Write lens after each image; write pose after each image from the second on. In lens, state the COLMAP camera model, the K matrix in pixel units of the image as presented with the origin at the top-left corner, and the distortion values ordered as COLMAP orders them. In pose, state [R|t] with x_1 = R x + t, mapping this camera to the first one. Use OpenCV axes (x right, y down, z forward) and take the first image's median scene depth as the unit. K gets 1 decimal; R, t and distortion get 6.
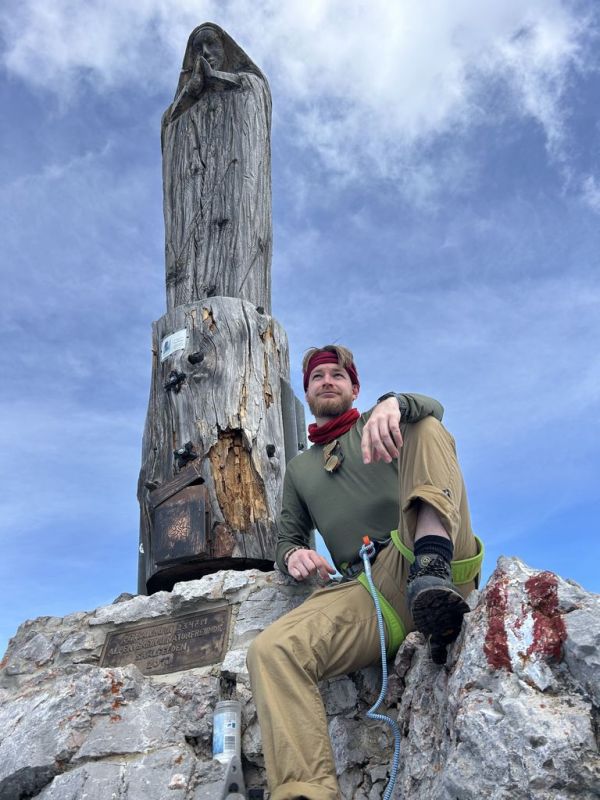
lens RADIAL K [[600.1, 0, 297.8], [0, 600.1, 400.7], [0, 0, 1]] dist [0.015641, 0.001346]
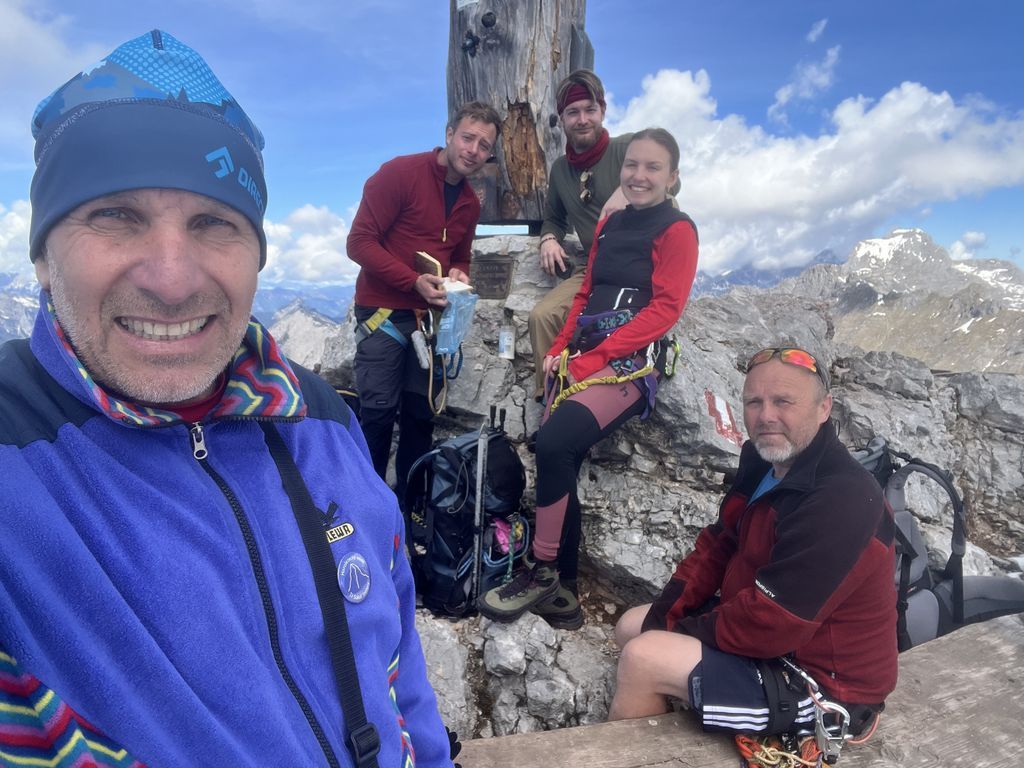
lens RADIAL K [[692.3, 0, 513.1], [0, 692.3, 385.5], [0, 0, 1]] dist [-0.002740, -0.001370]
pose [[0.983084, 0.116923, -0.140980, 0.139094], [0.016000, 0.711960, 0.702038, -0.539484], [0.182456, -0.692417, 0.698046, -0.337655]]
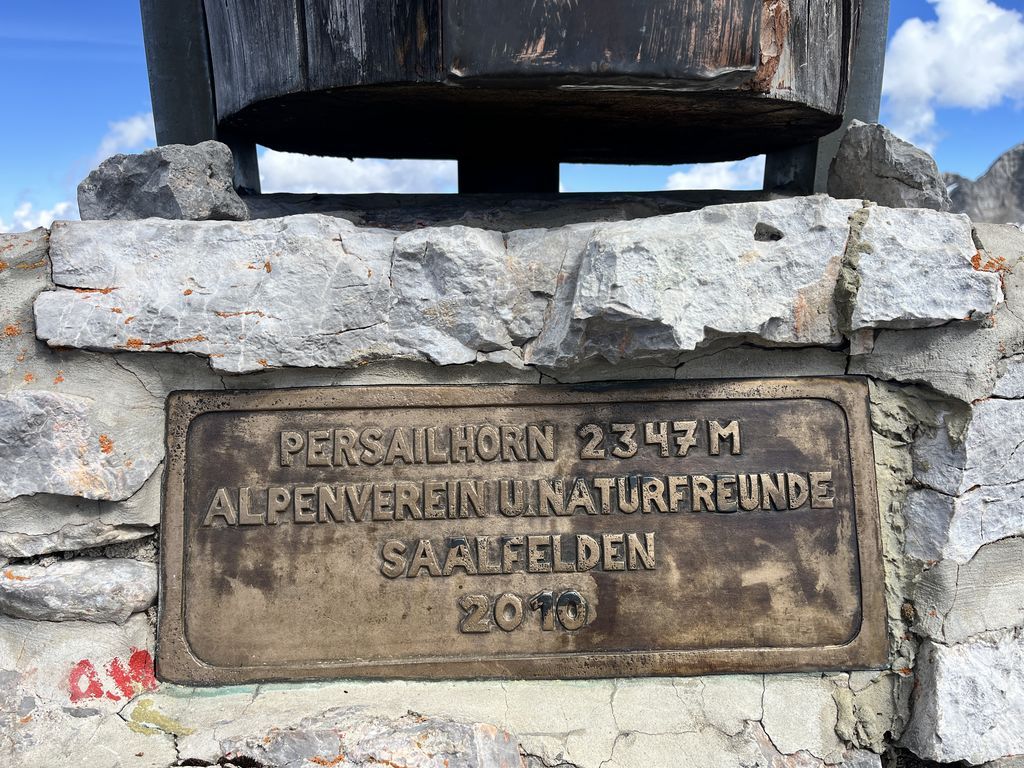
lens RADIAL K [[775.9, 0, 512.9], [0, 775.9, 382.1], [0, 0, 1]] dist [-0.004027, -0.001122]
pose [[0.915033, 0.022563, 0.402747, -0.283268], [-0.292489, 0.724681, 0.623929, 0.175254], [-0.277785, -0.688715, 0.669707, 0.724405]]
